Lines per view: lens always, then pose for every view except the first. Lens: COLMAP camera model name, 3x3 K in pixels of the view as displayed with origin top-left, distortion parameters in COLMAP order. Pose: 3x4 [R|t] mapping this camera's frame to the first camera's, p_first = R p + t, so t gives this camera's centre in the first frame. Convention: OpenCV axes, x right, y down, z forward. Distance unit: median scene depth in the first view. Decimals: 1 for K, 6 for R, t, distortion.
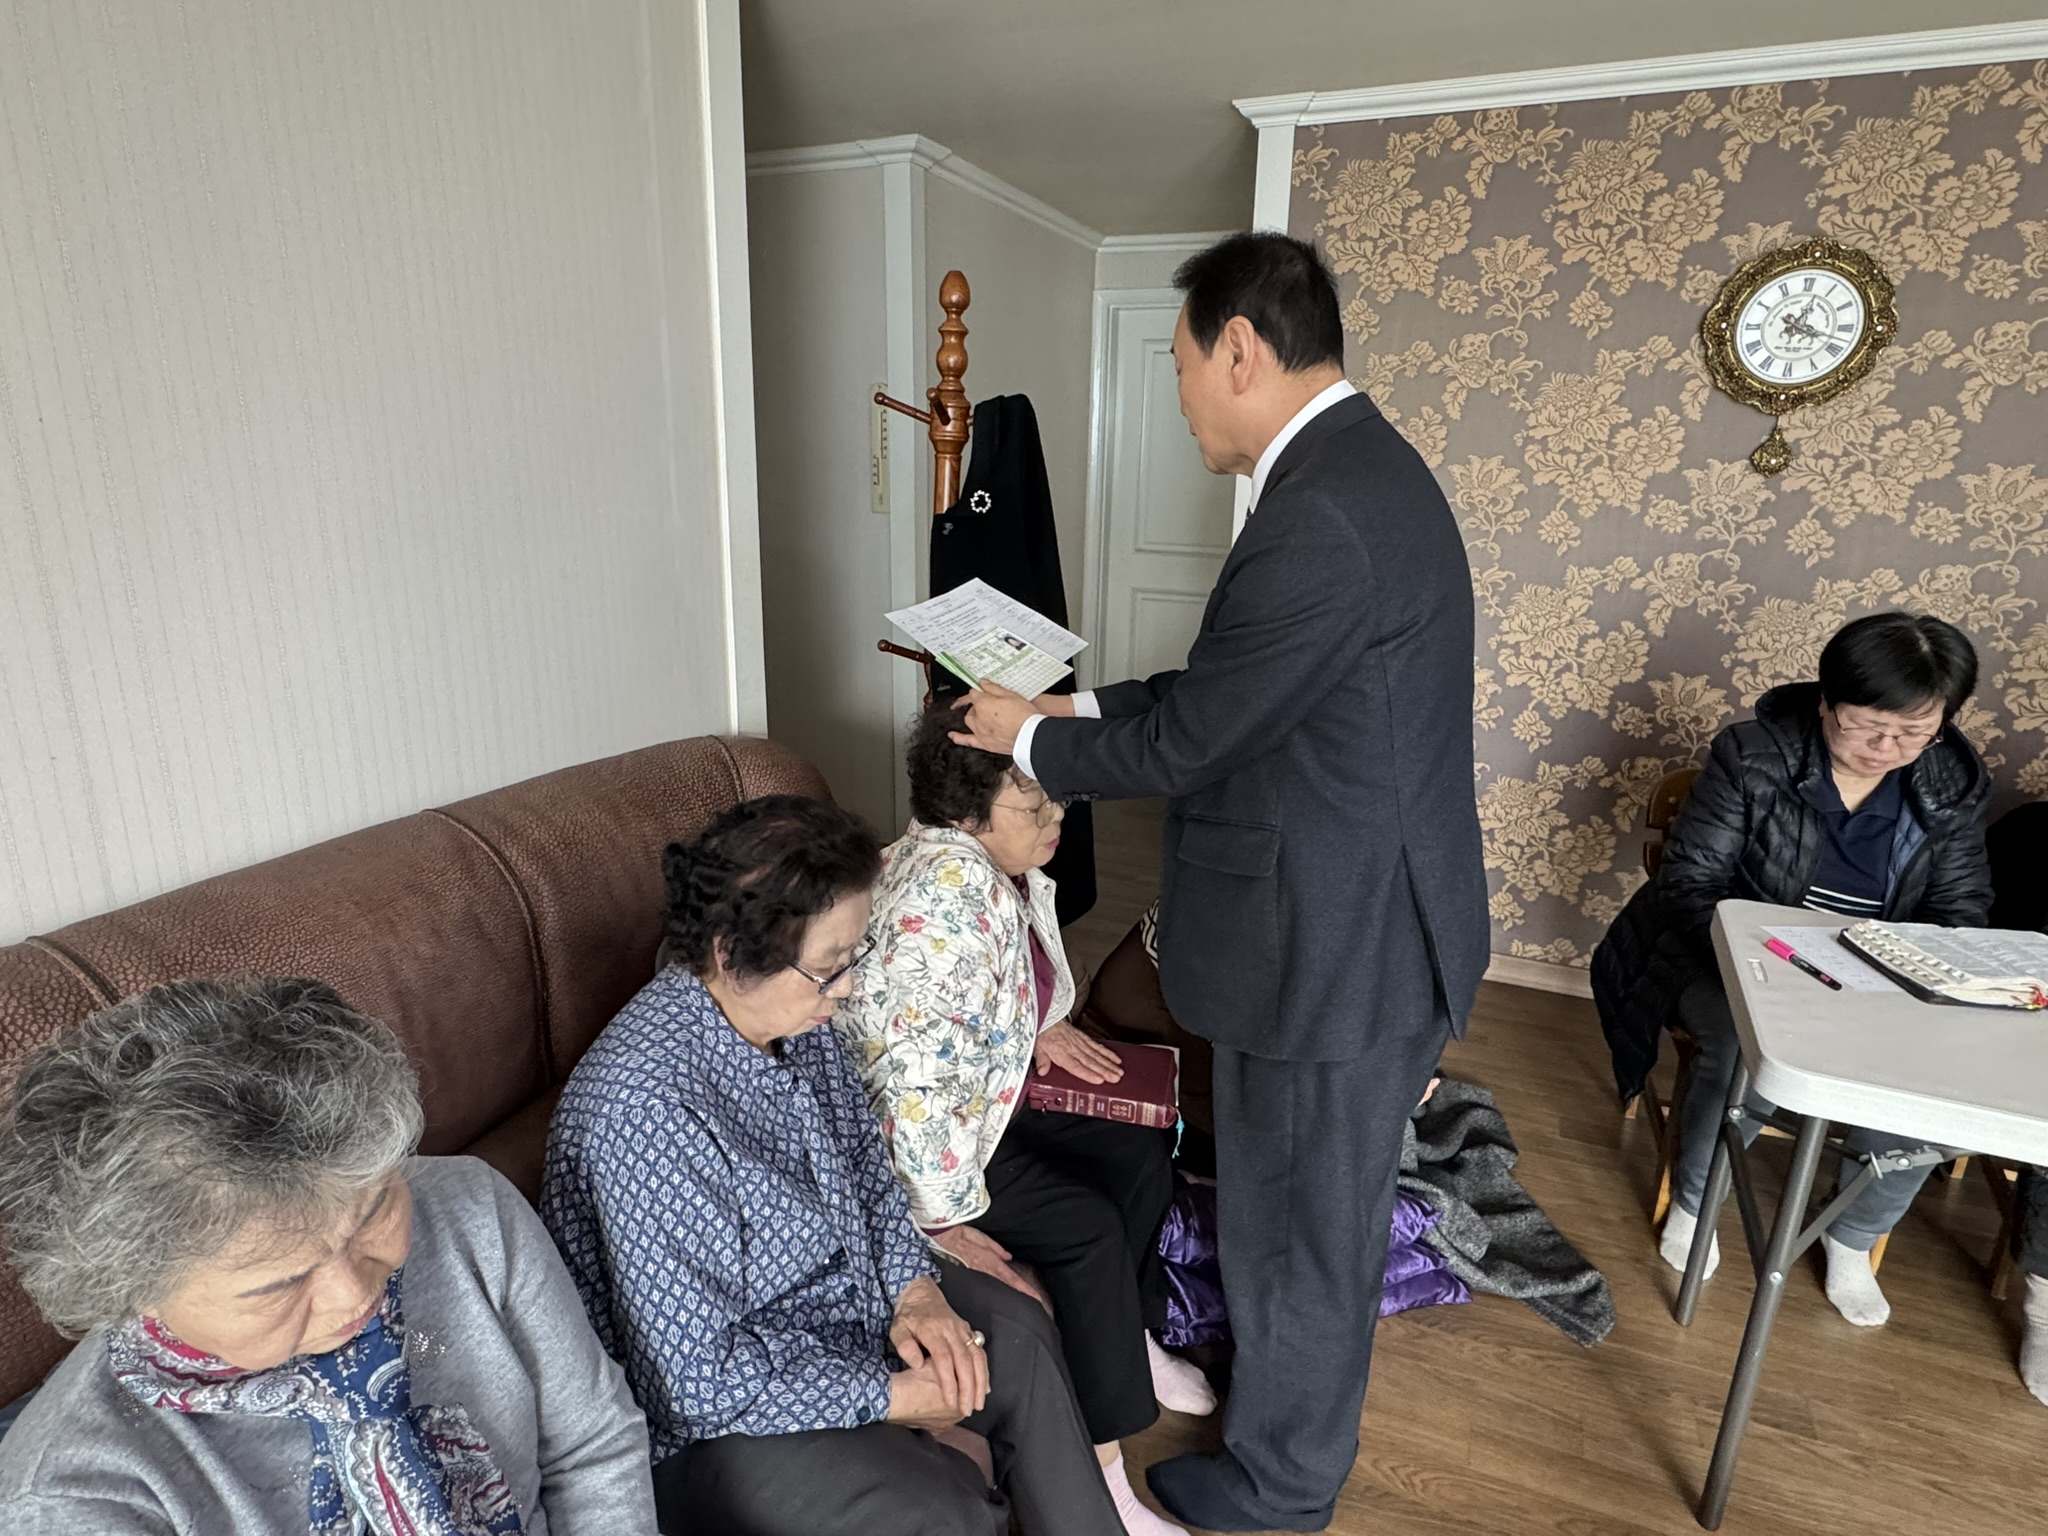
lens RADIAL K [[1127.2, 0, 1020.8], [0, 1127.2, 772.7], [0, 0, 1]] dist [0.002518, -0.002318]
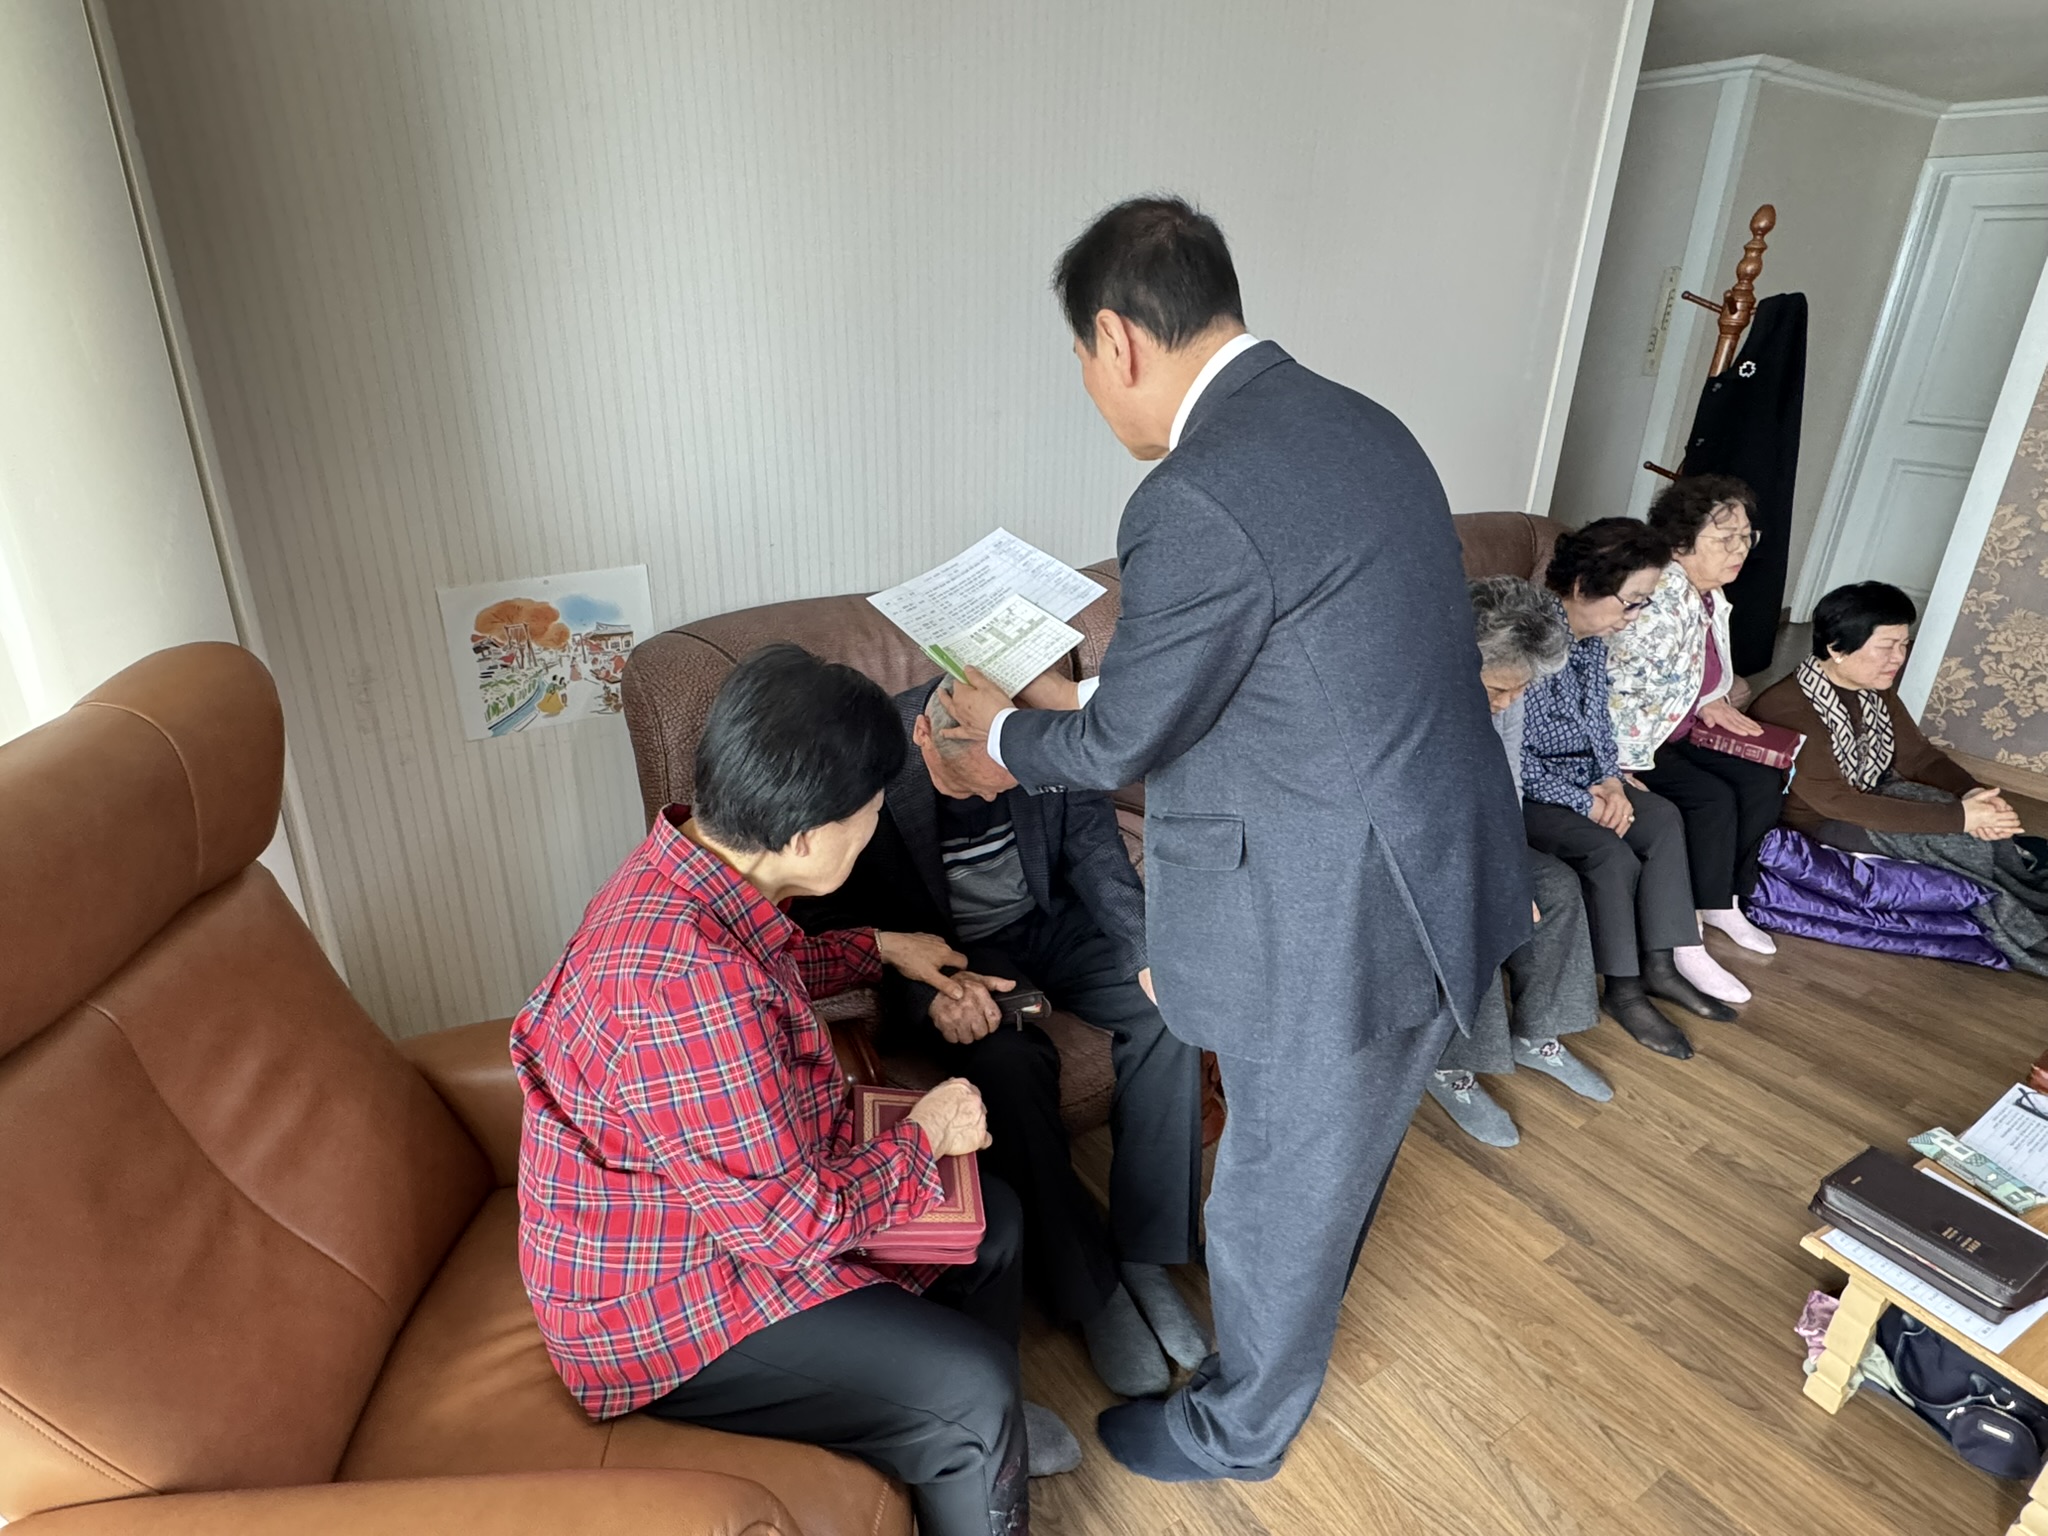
lens RADIAL K [[1127.2, 0, 1004.0], [0, 1127.2, 773.1], [0, 0, 1]] dist [0.002518, -0.002318]
pose [[0.833256, 0.214277, -0.509677, 0.015649], [-0.152014, 0.975106, 0.161429, 0.147518], [0.531579, -0.057034, 0.845086, -0.634050]]
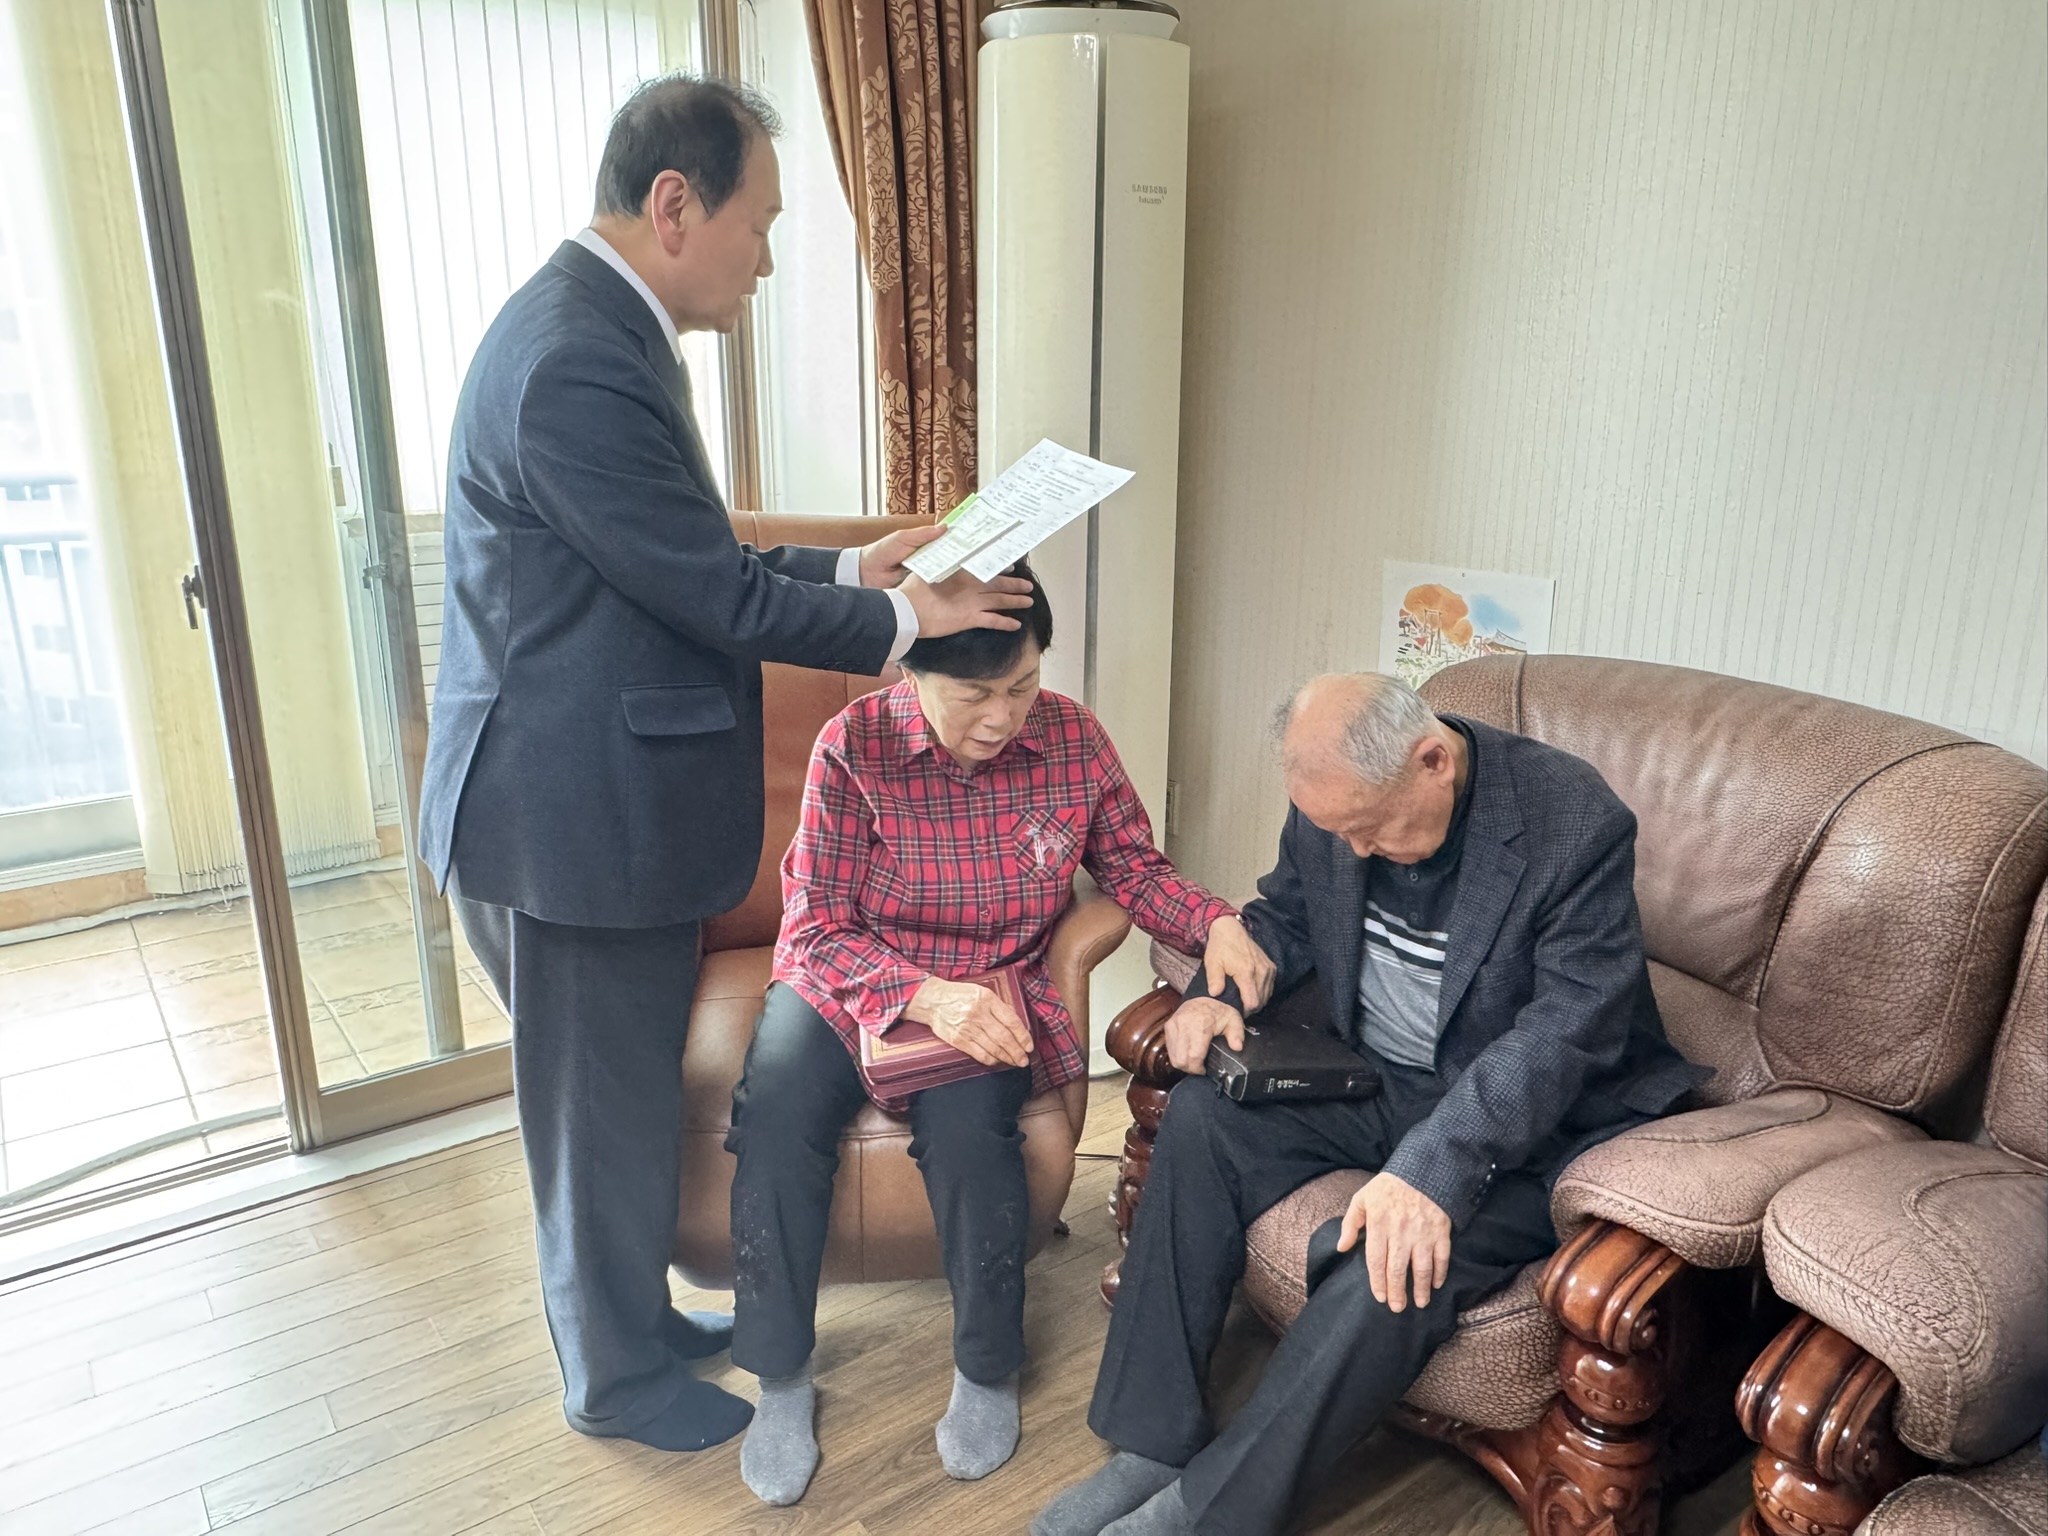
lens RADIAL K [[1434.5, 0, 1015.7], [0, 1434.5, 782.5], [0, 0, 1]] dist [-0.018988, 0.016243]
pose [[-0.512047, 0.224101, -0.829209, 0.317618], [-0.243257, 0.888012, 0.390207, 0.012892], [0.823793, 0.401515, -0.400189, 0.058420]]
